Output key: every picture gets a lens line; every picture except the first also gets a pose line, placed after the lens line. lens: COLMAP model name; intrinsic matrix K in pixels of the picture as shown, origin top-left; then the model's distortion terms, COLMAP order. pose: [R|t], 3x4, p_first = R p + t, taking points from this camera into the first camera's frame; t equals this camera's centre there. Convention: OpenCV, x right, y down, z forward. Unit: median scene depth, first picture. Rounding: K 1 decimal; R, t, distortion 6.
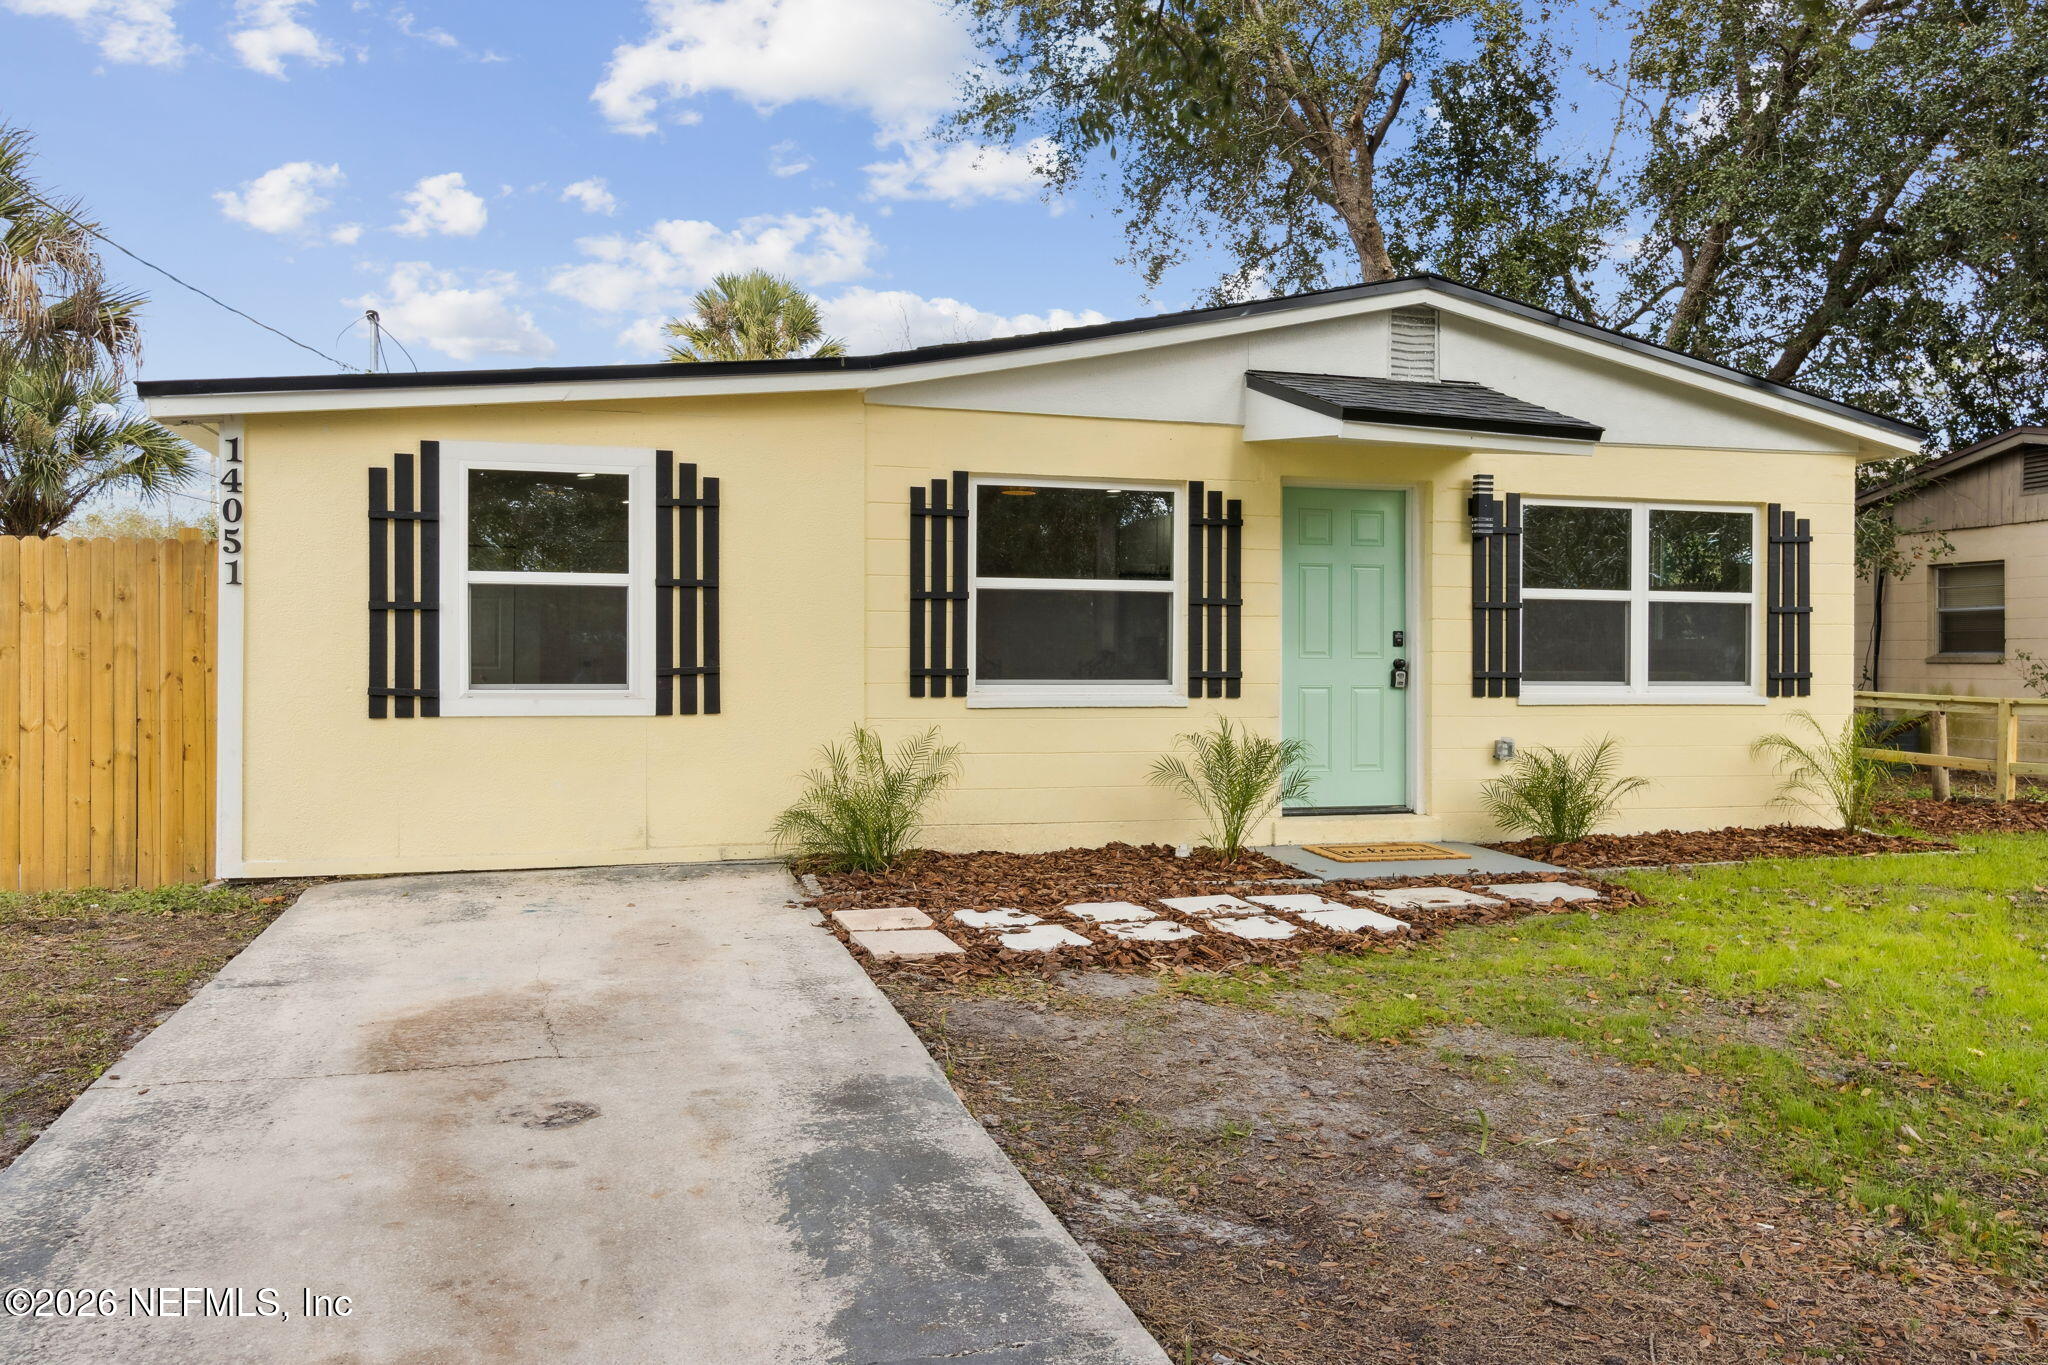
lens RADIAL K [[1603.1, 0, 1080.0], [0, 1603.1, 655.1], [0, 0, 1]] dist [0.012354, -0.007586]
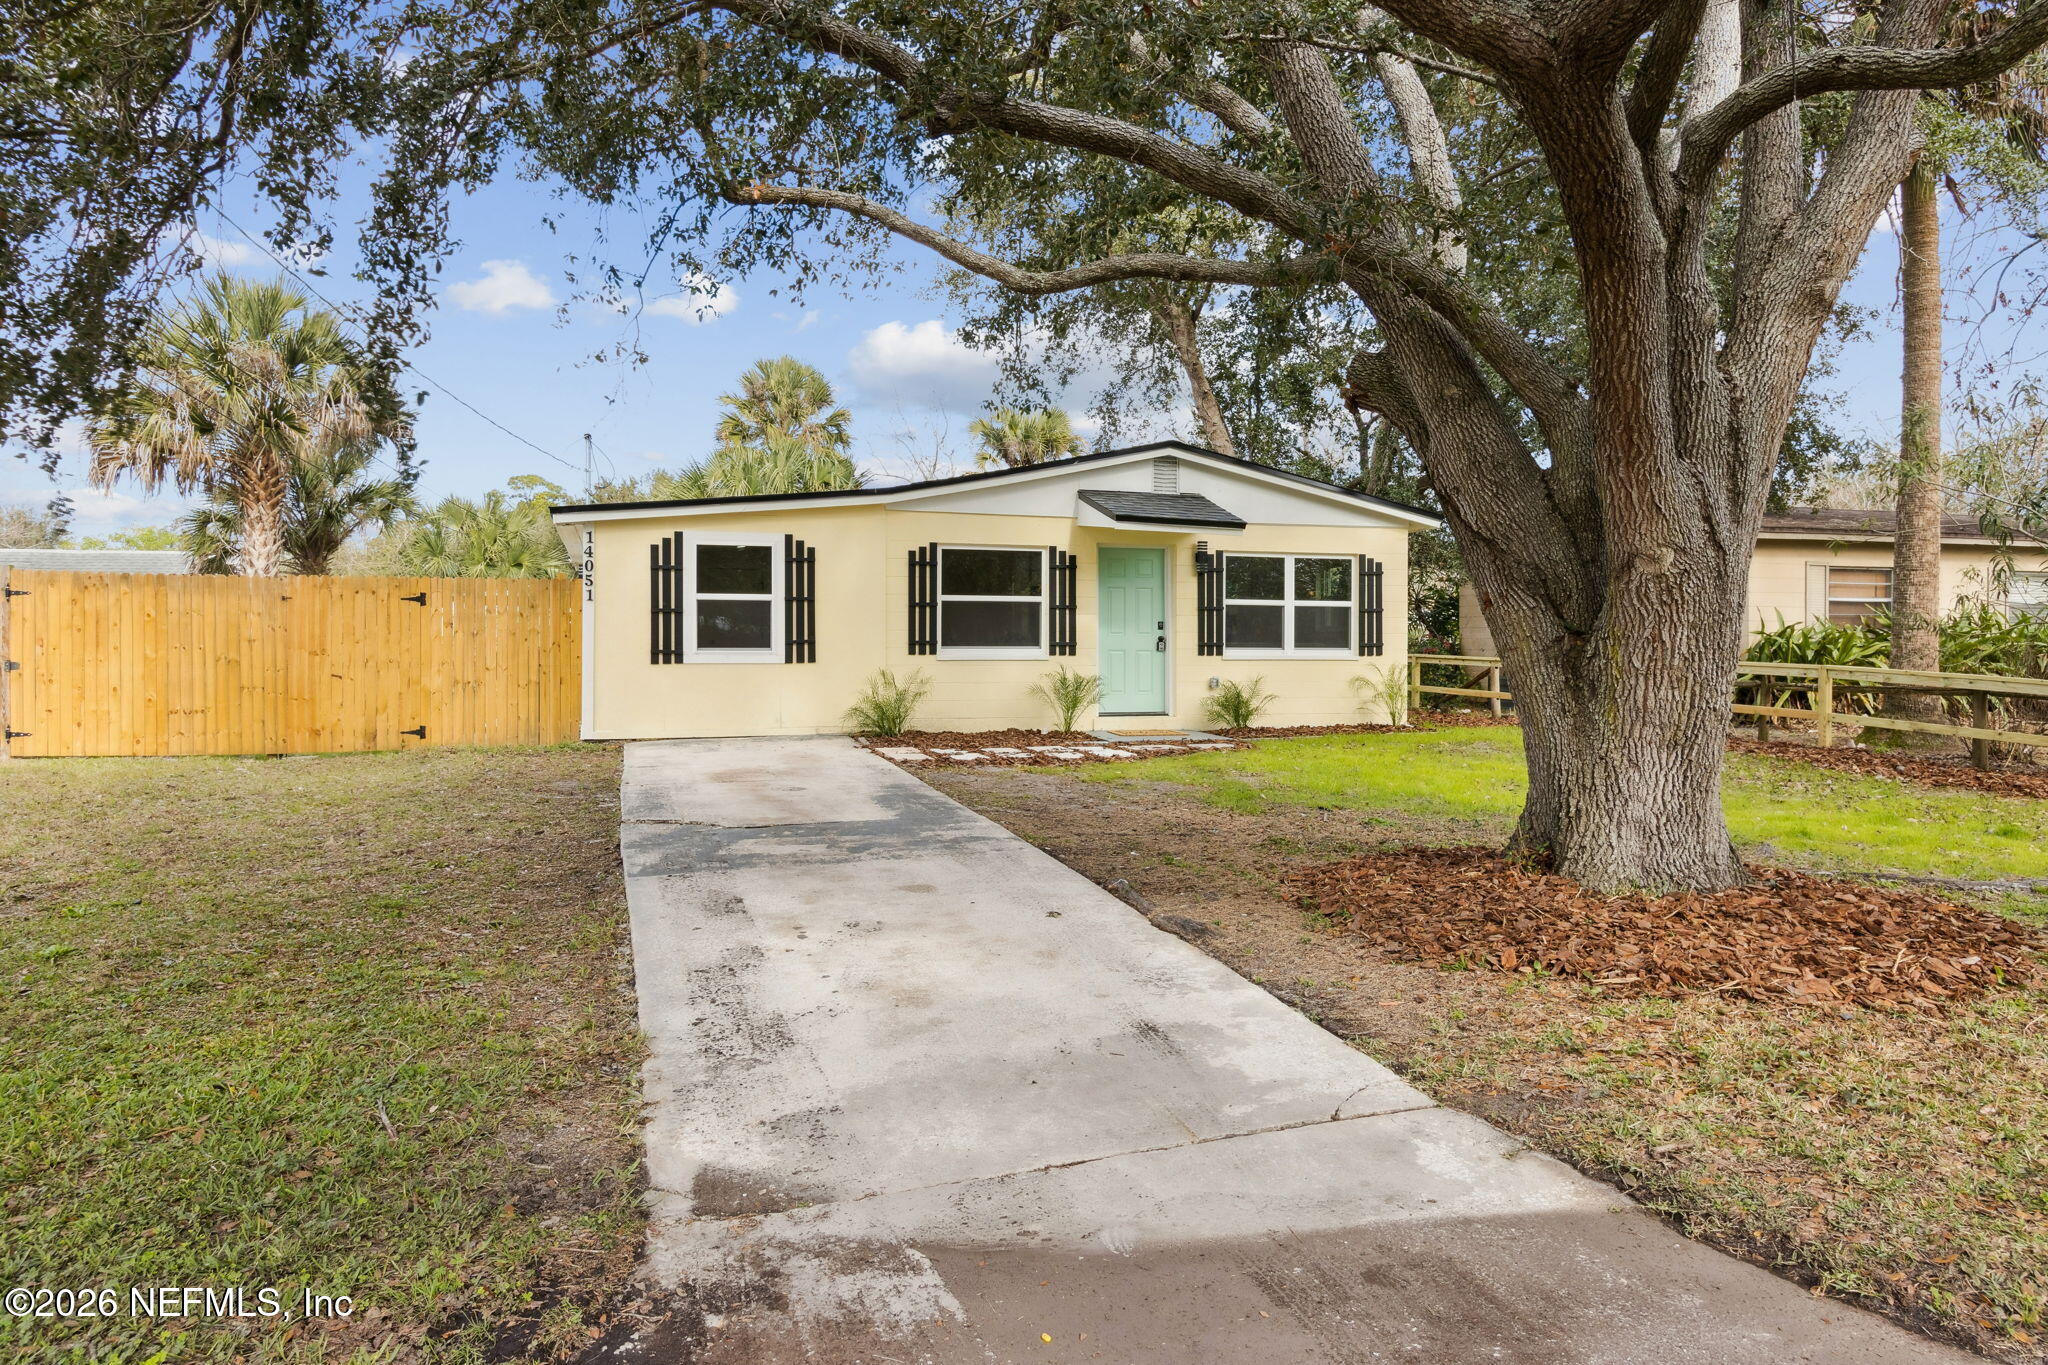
lens RADIAL K [[1448.1, 0, 1088.9], [0, 1448.1, 648.1], [0, 0, 1]] dist [0.006377, 0.000699]
pose [[0.999584, -0.001911, 0.028776, 0.068127], [0.001791, 0.999990, 0.004199, 0.010543], [-0.028784, -0.004146, 0.999577, -0.823044]]
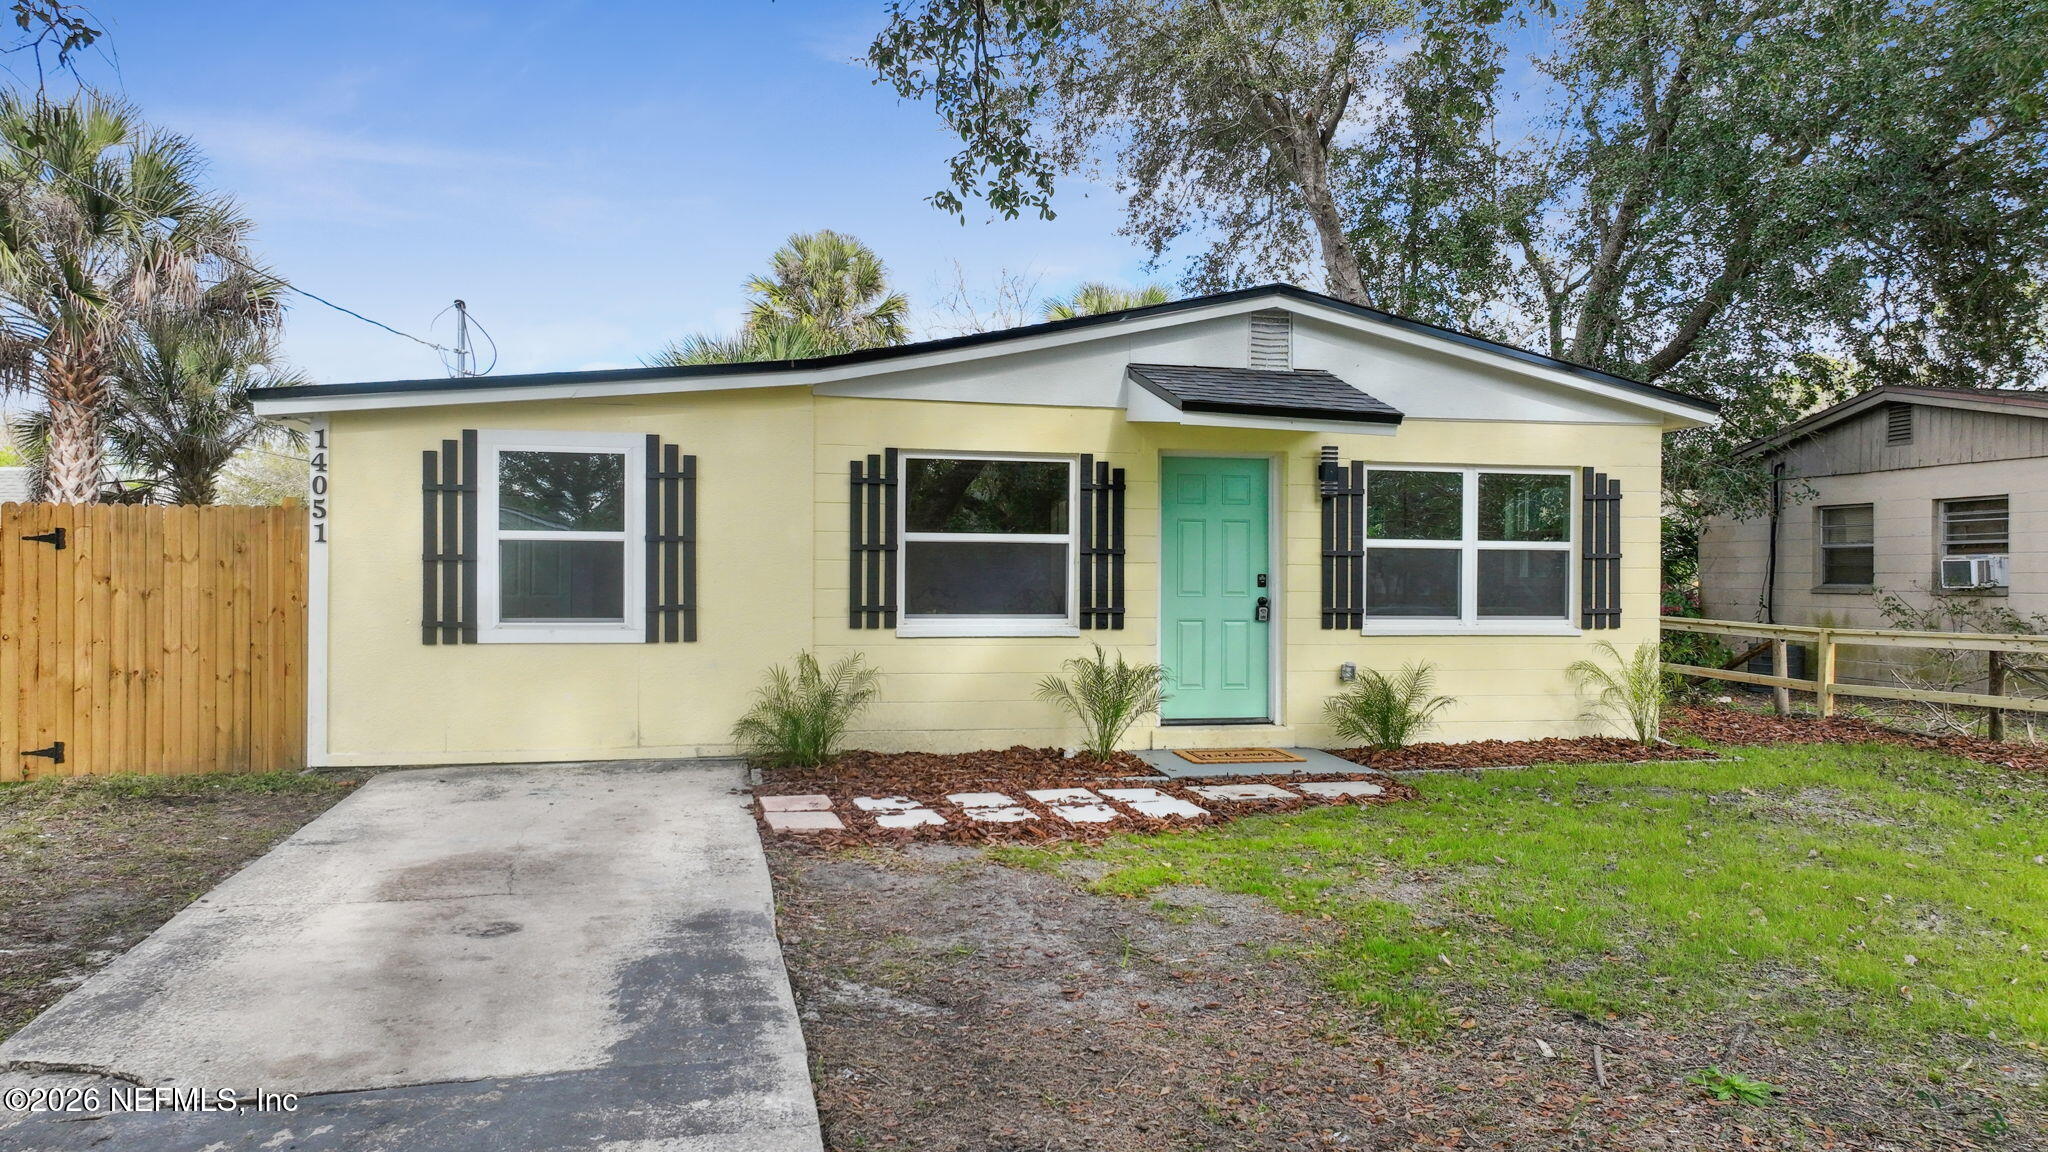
lens RADIAL K [[1521.7, 0, 1089.6], [0, 1521.7, 575.6], [0, 0, 1]] dist [0.003269, 0.003907]
pose [[0.998328, 0.003261, -0.057719, 0.148725], [-0.002902, 0.999976, 0.006308, -0.023049], [0.057738, -0.006130, 0.998313, -0.175858]]
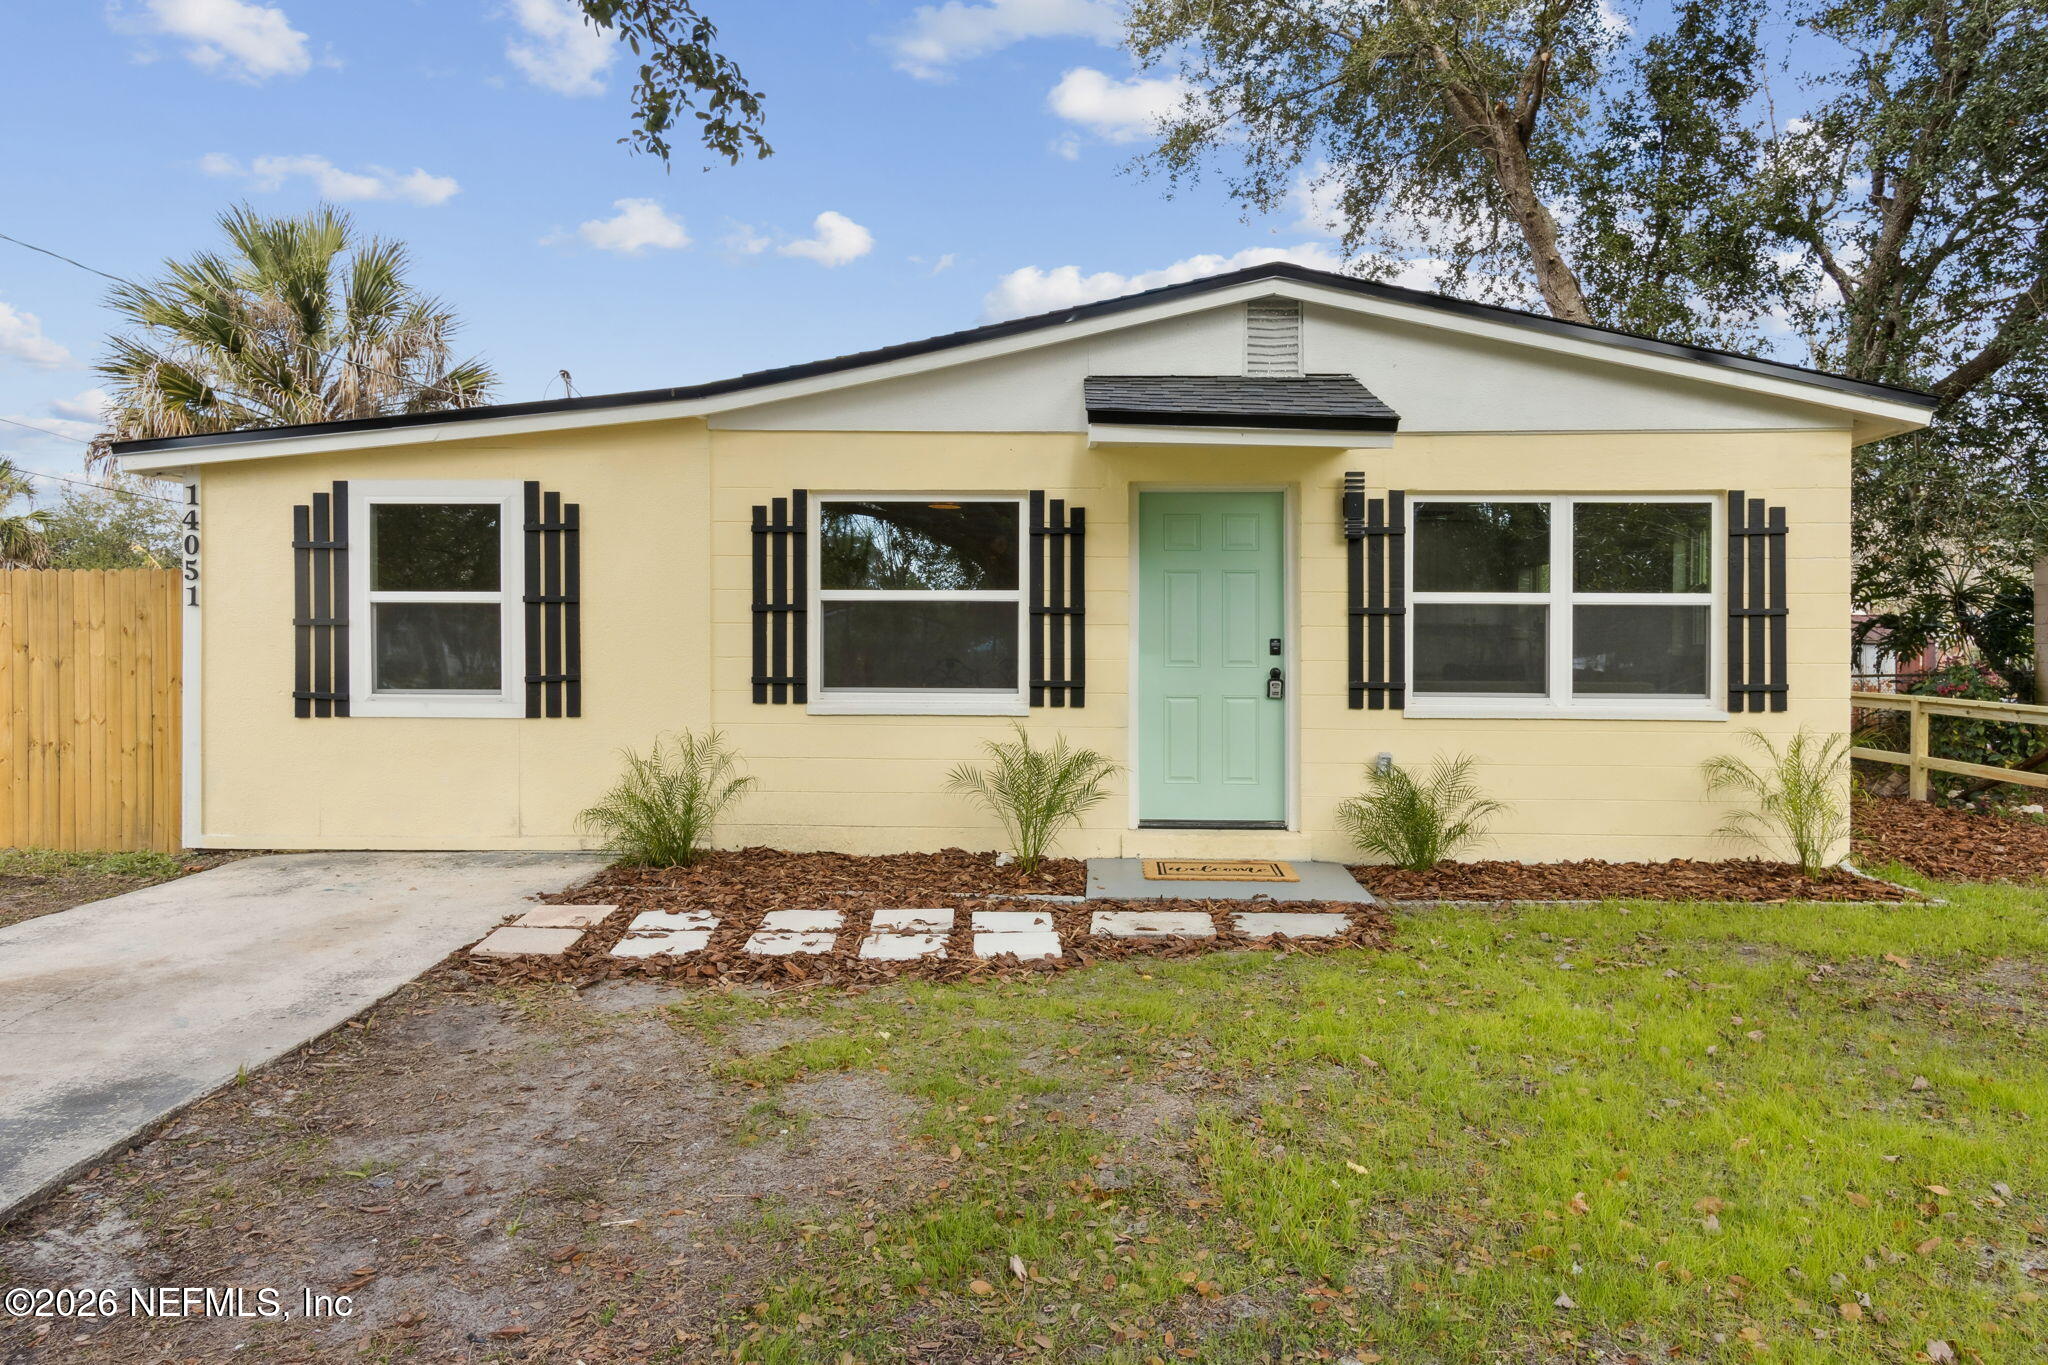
lens RADIAL K [[1448.1, 0, 1088.9], [0, 1448.1, 648.1], [0, 0, 1]] dist [0.006377, 0.000699]
pose [[0.945790, -0.000888, -0.324777, 0.413421], [0.000405, 0.999999, -0.001556, -0.008987], [0.324778, 0.001340, 0.945789, 0.162569]]
